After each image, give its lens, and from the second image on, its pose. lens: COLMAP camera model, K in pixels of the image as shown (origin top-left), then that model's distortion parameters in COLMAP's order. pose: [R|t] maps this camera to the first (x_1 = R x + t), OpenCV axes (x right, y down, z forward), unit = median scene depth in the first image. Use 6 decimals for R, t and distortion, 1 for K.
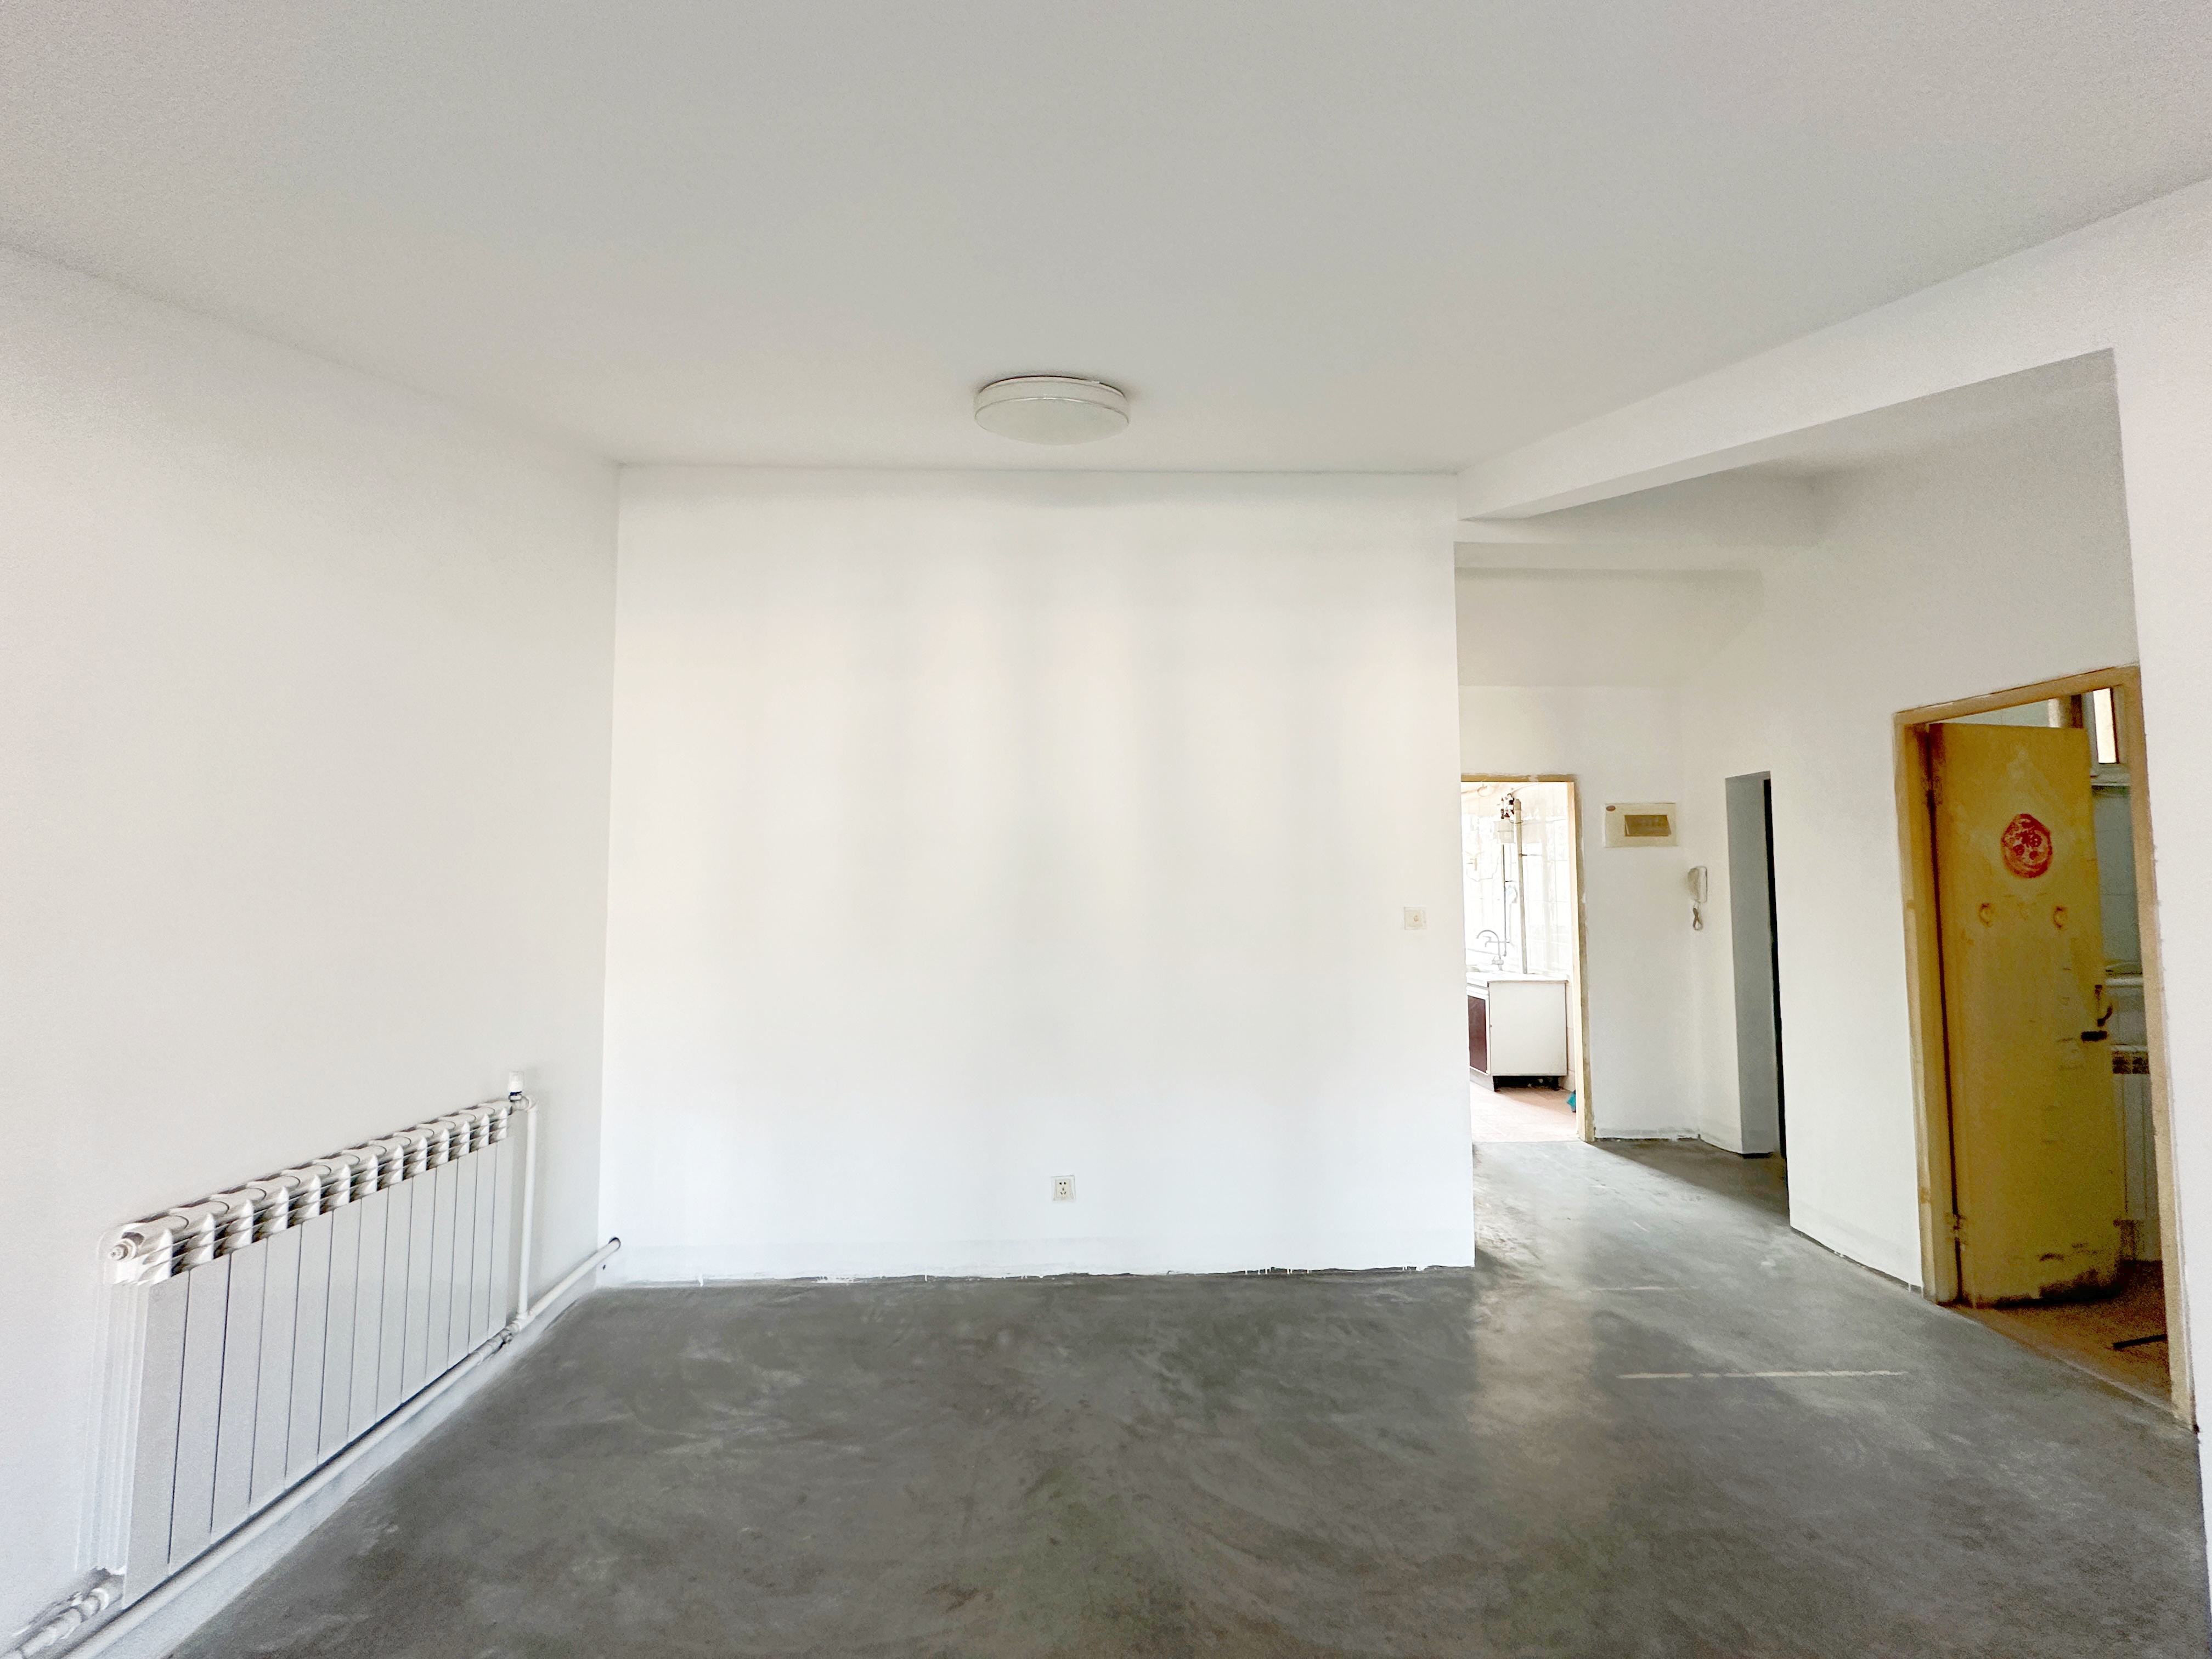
lens RADIAL K [[887.3, 0, 1106.0], [0, 887.3, 829.5], [0, 0, 1]] dist [-0.000661, -0.000149]
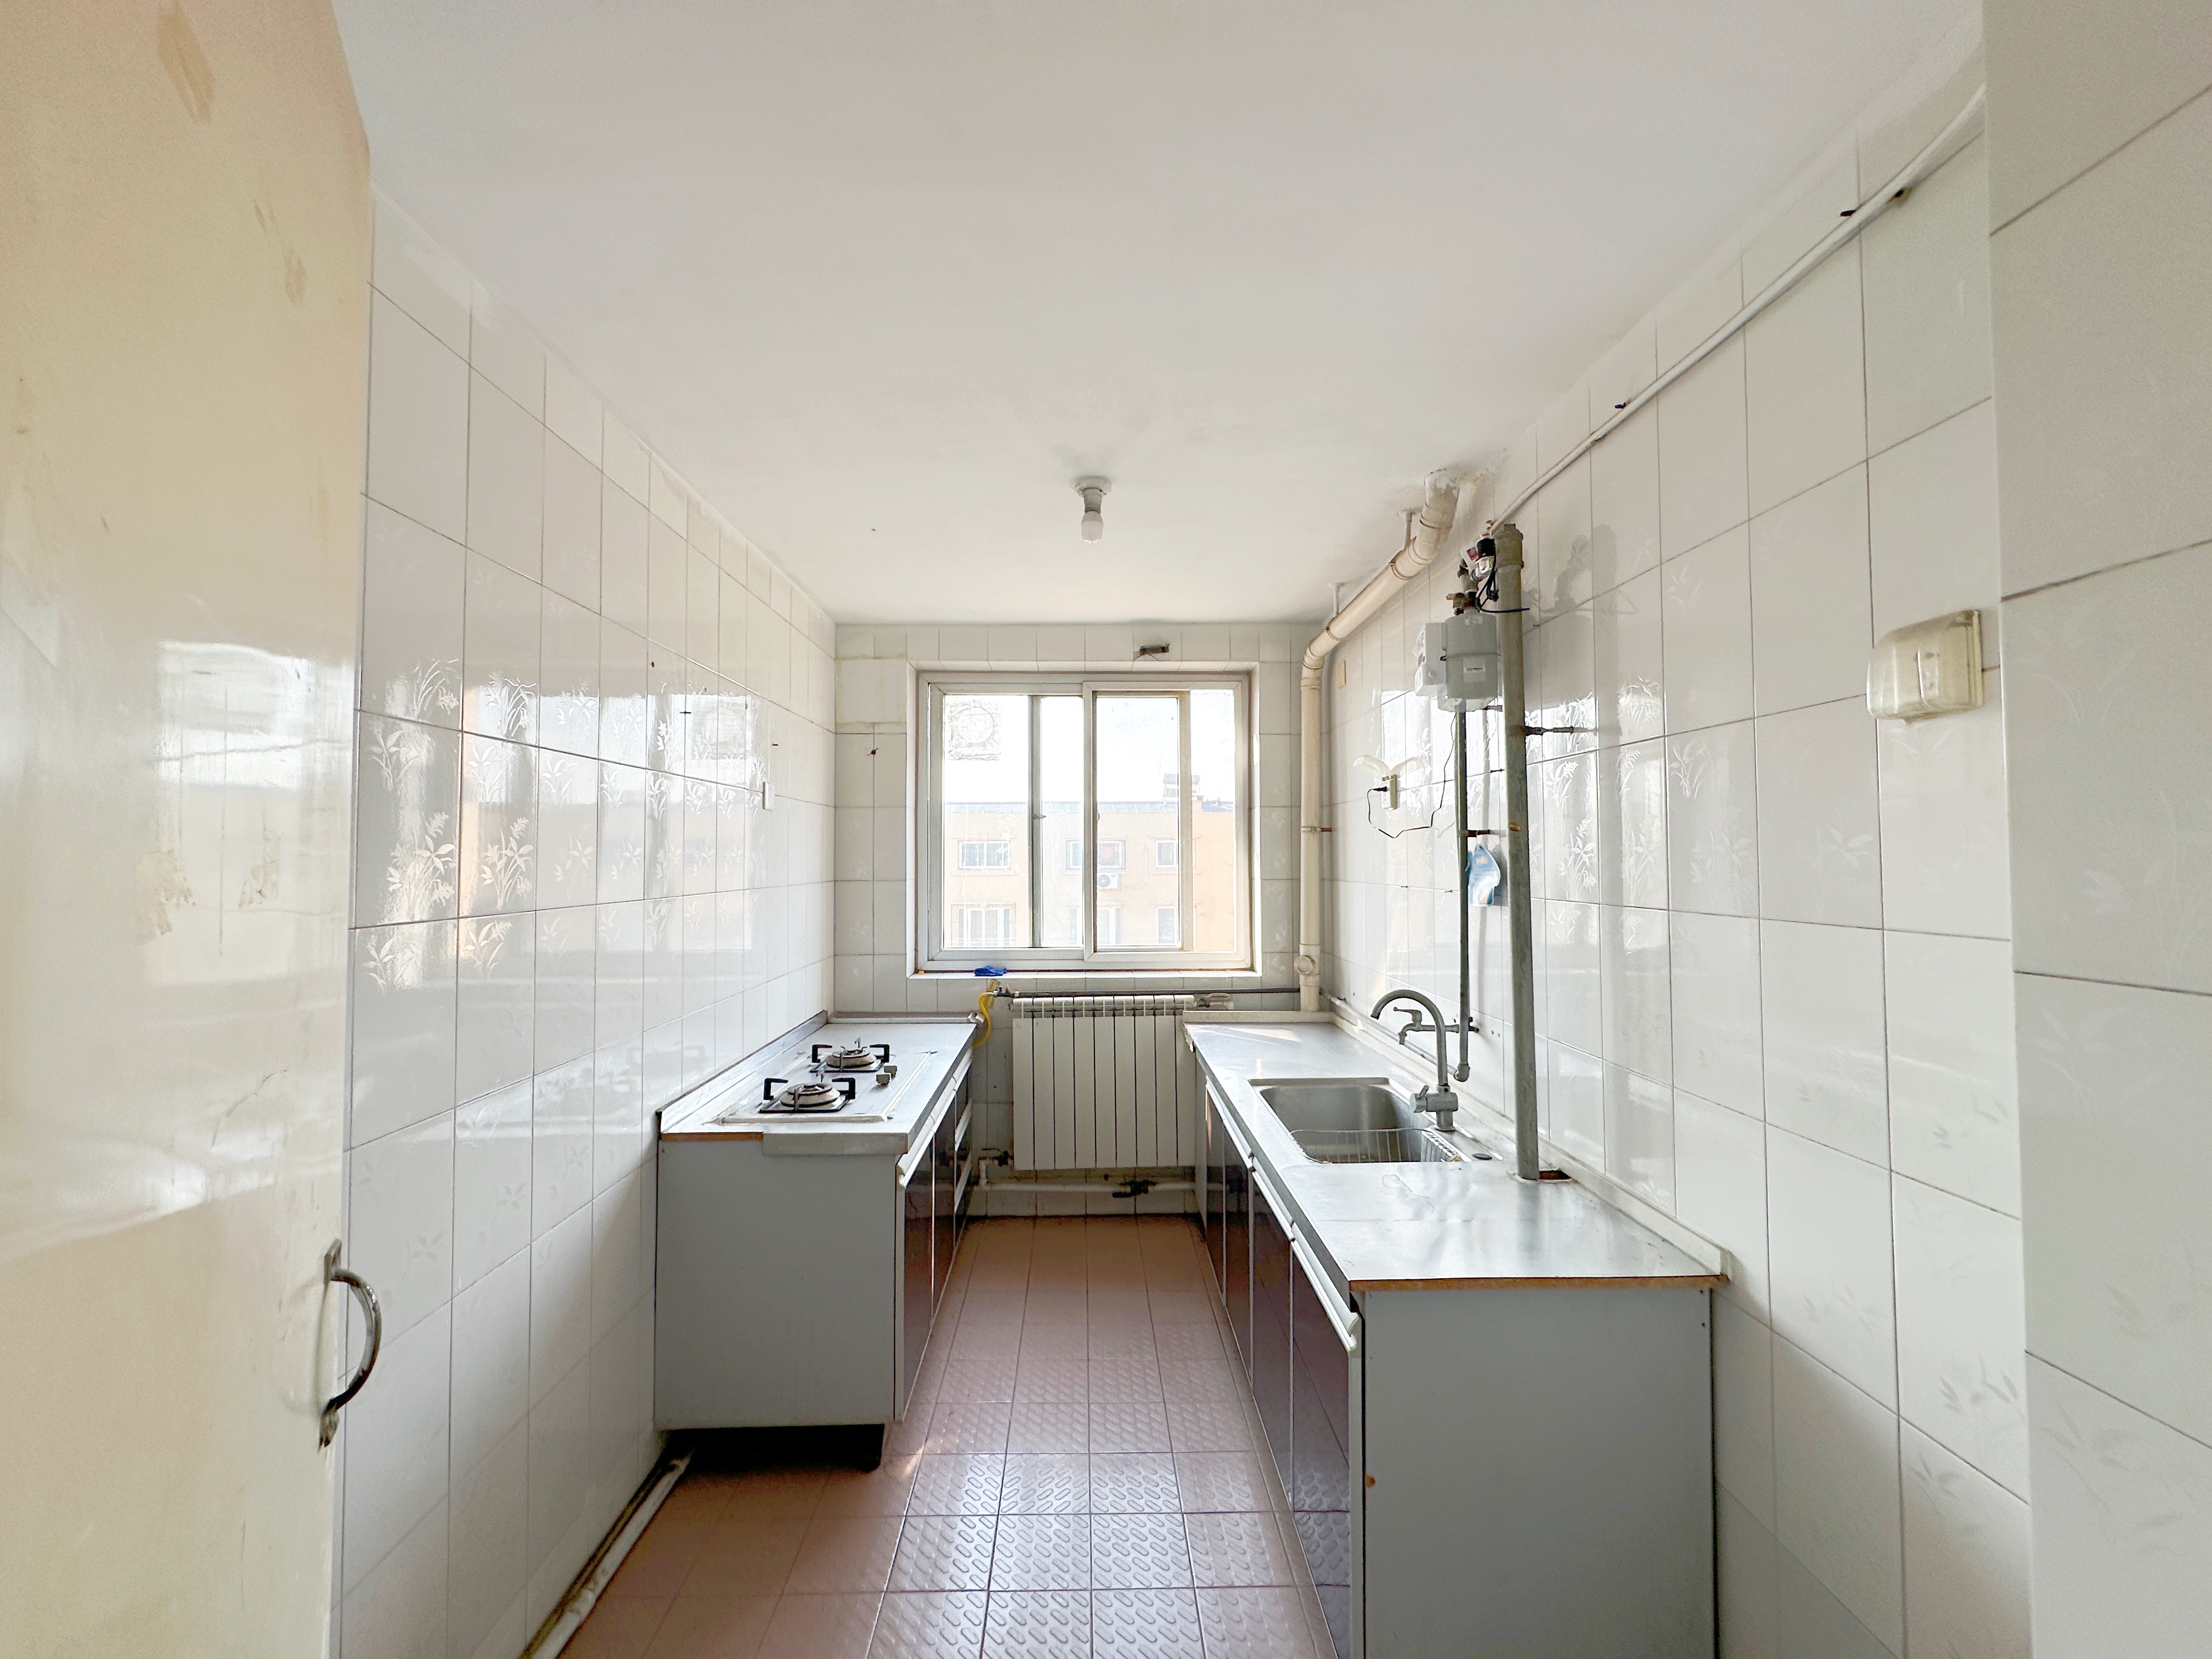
lens RADIAL K [[887.3, 0, 1106.0], [0, 887.3, 829.5], [0, 0, 1]] dist [-0.000661, -0.000149]
pose [[0.999994, -0.002800, 0.001965, 0.328761], [0.002736, 0.999484, 0.031992, 0.047602], [-0.002053, -0.031987, 0.999486, 0.701617]]
